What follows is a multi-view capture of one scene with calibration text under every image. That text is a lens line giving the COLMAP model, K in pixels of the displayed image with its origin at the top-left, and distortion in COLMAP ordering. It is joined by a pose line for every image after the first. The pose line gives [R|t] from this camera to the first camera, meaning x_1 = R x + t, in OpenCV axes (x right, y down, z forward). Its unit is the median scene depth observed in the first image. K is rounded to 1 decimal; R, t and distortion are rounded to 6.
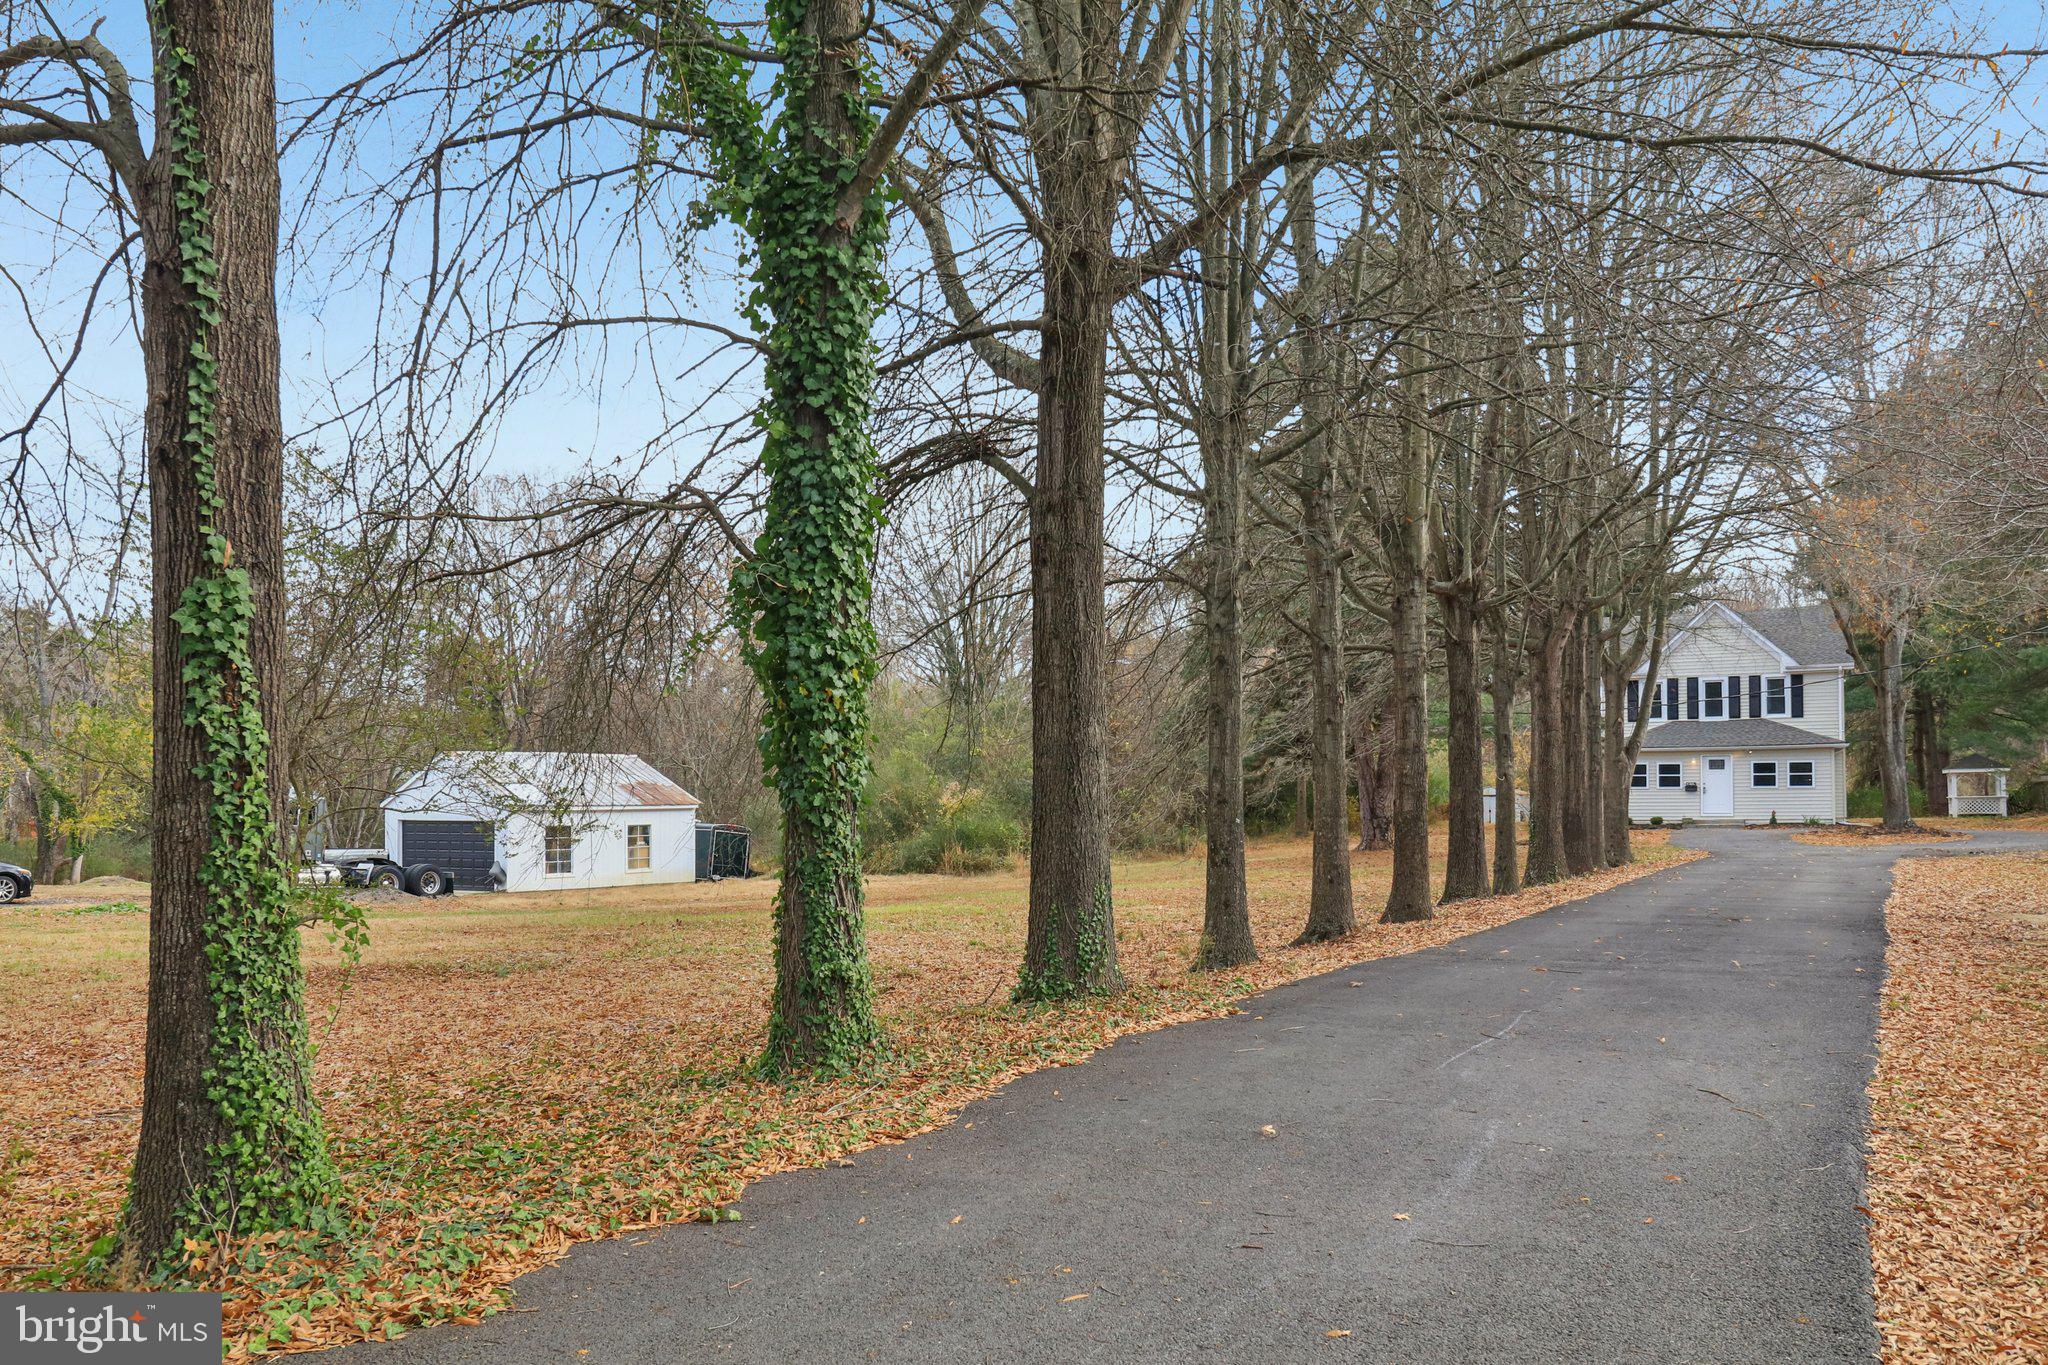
lens RADIAL K [[1645.6, 0, 968.1], [0, 1645.6, 773.3], [0, 0, 1]] dist [-0.000647, -0.005665]
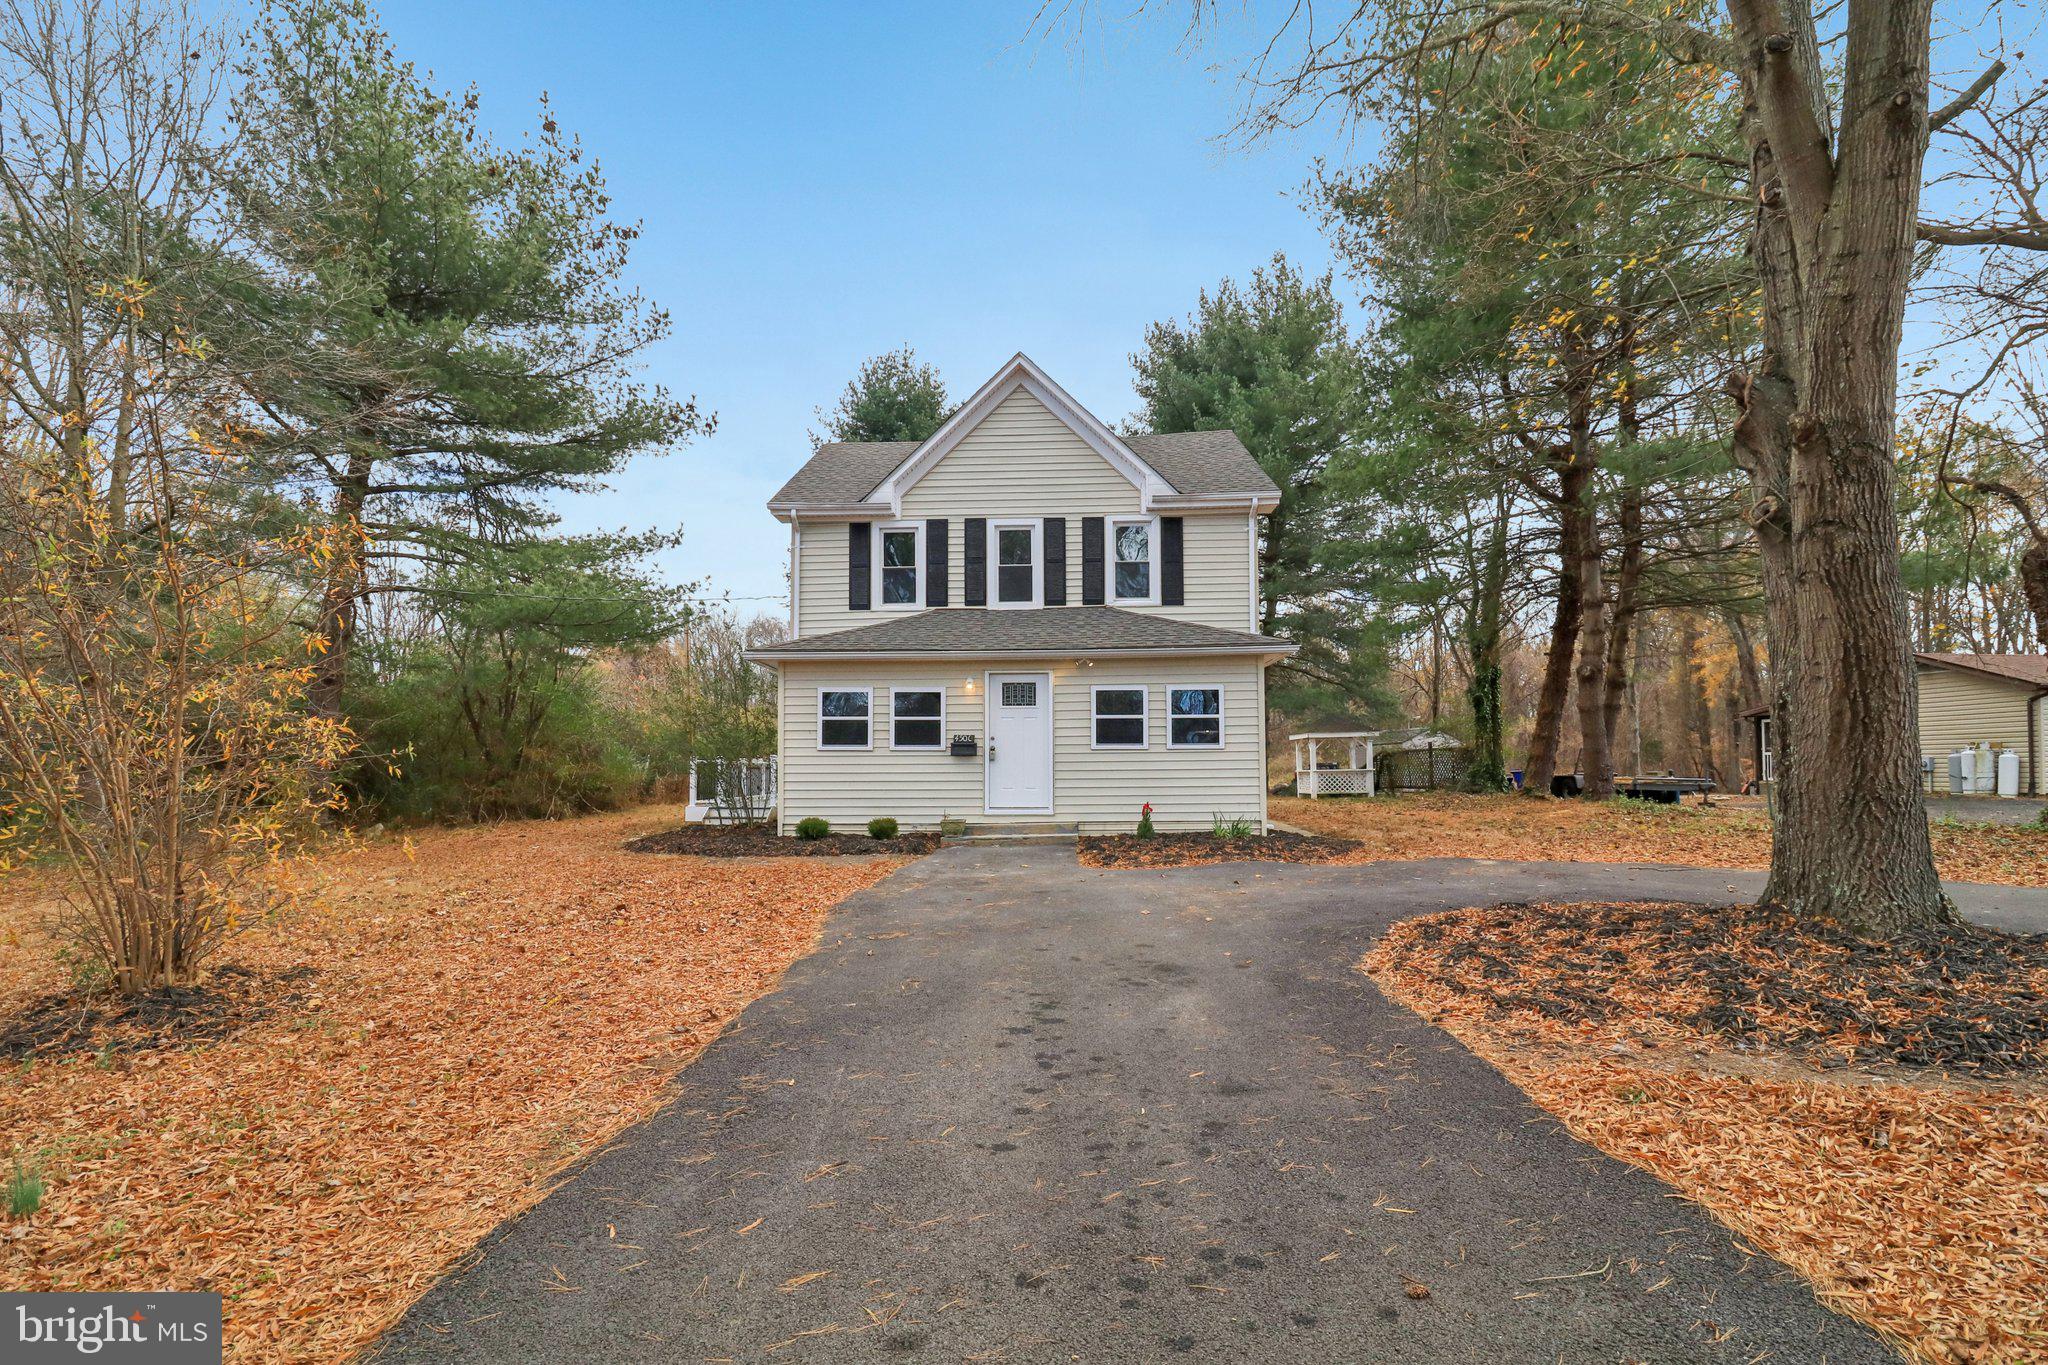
lens RADIAL K [[971.5, 0, 1023.4], [0, 971.5, 731.5], [0, 0, 1]] dist [-0.012390, 0.000064]
pose [[0.910787, 0.018442, 0.412466, 0.364756], [-0.008194, 0.999613, -0.026601, 0.011668], [-0.412796, 0.020848, 0.910585, 0.797293]]
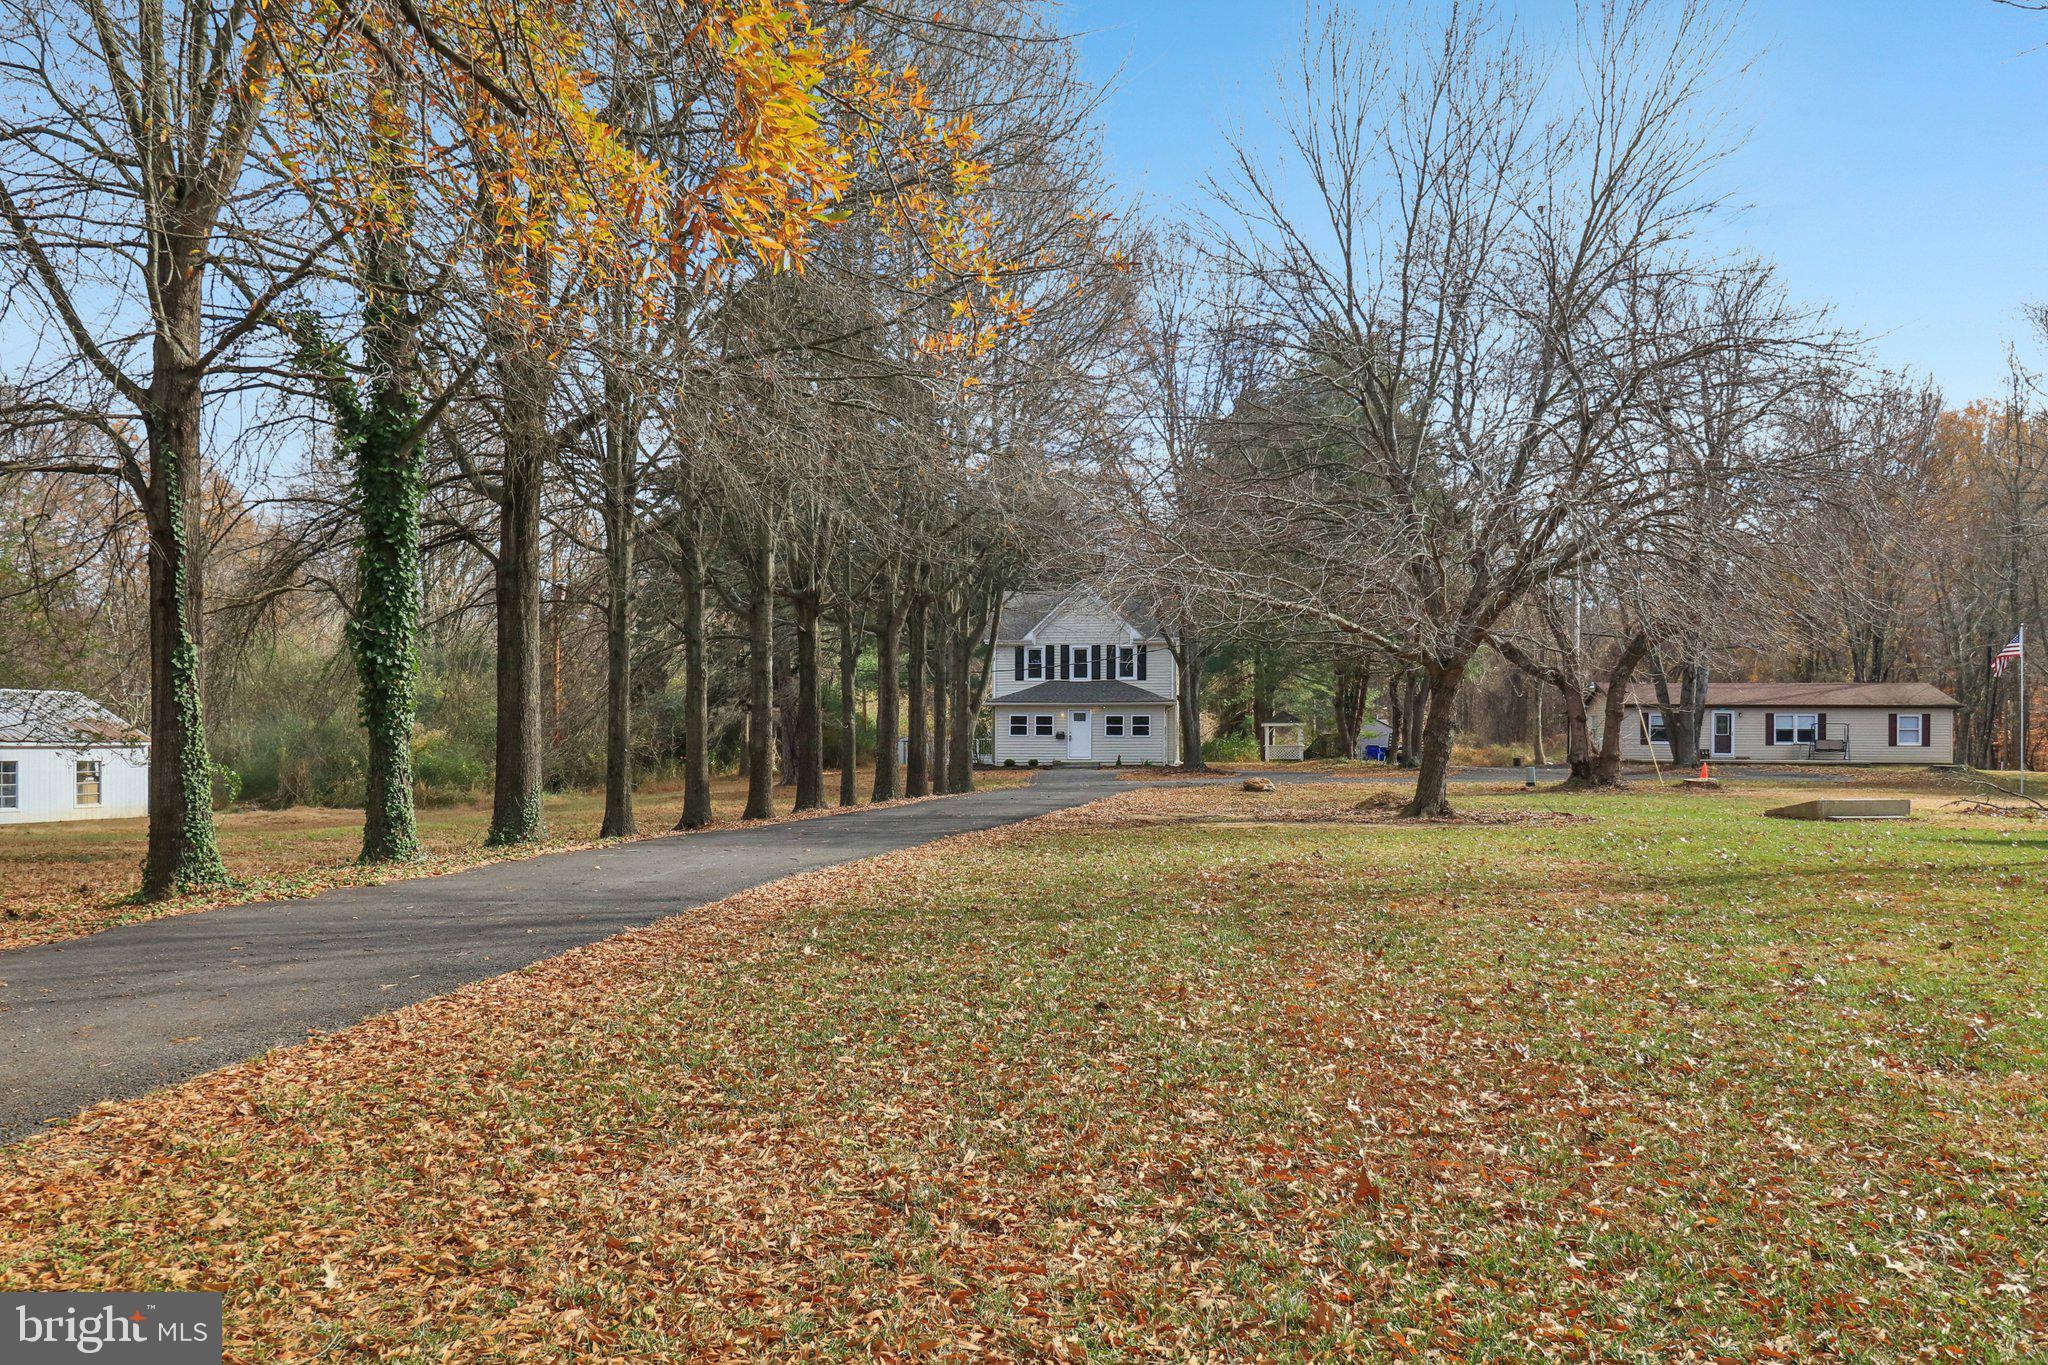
lens RADIAL K [[1665.4, 0, 1021.8], [0, 1665.4, 750.3], [0, 0, 1]] dist [0.003033, 0.000395]
pose [[0.940545, 0.007845, 0.339577, -0.006926], [-0.014505, 0.999749, 0.017080, -0.001201], [-0.339358, -0.020991, 0.940423, -0.158535]]
